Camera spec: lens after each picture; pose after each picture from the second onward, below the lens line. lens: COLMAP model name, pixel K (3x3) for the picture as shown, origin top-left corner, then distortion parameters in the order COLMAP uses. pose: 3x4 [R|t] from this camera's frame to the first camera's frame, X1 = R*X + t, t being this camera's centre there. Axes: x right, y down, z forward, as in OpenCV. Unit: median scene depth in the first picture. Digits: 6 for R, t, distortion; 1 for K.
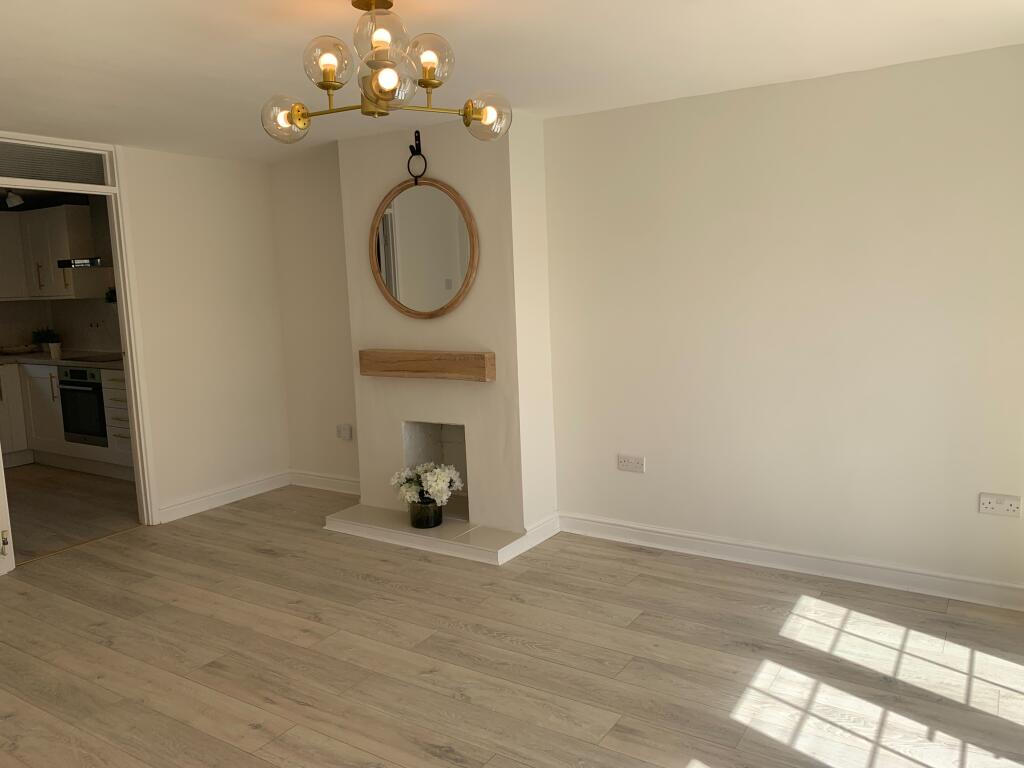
lens RADIAL K [[785.1, 0, 511.4], [0, 785.1, 382.2], [0, 0, 1]] dist [0.015570, -0.004190]
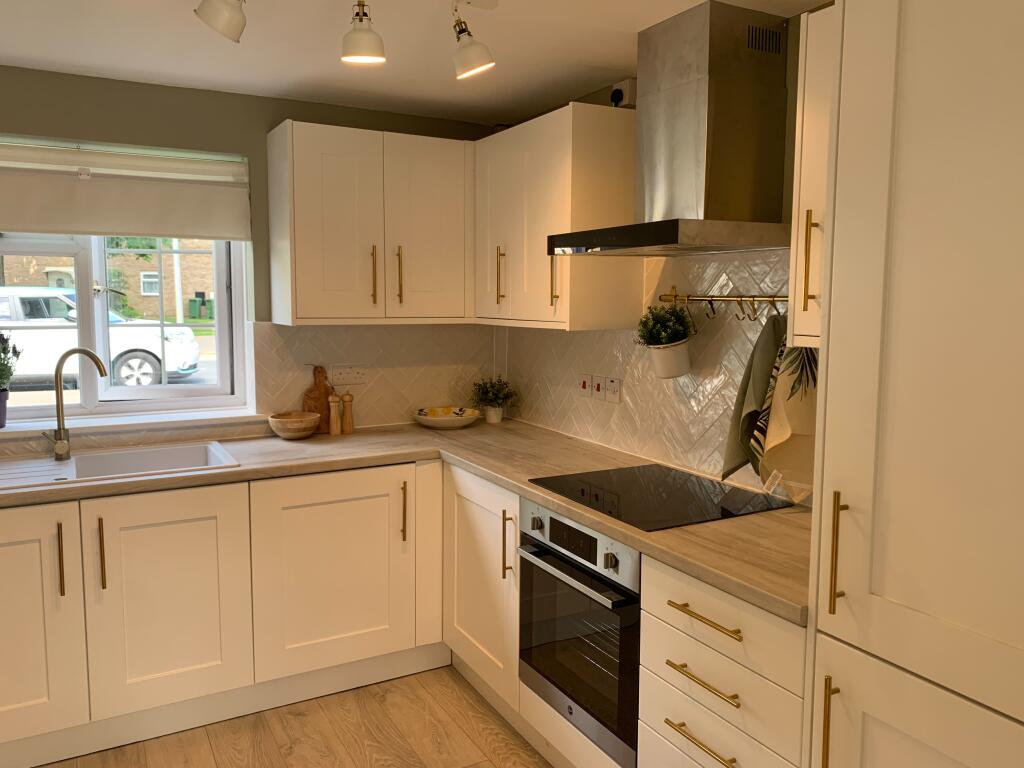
lens RADIAL K [[785.1, 0, 509.5], [0, 785.1, 374.0], [0, 0, 1]] dist [0.015570, -0.004190]
pose [[0.878953, 0.080137, -0.470128, -0.616528], [-0.092537, 0.995704, -0.003282, -0.126241], [0.467845, 0.046389, 0.882592, 0.994281]]
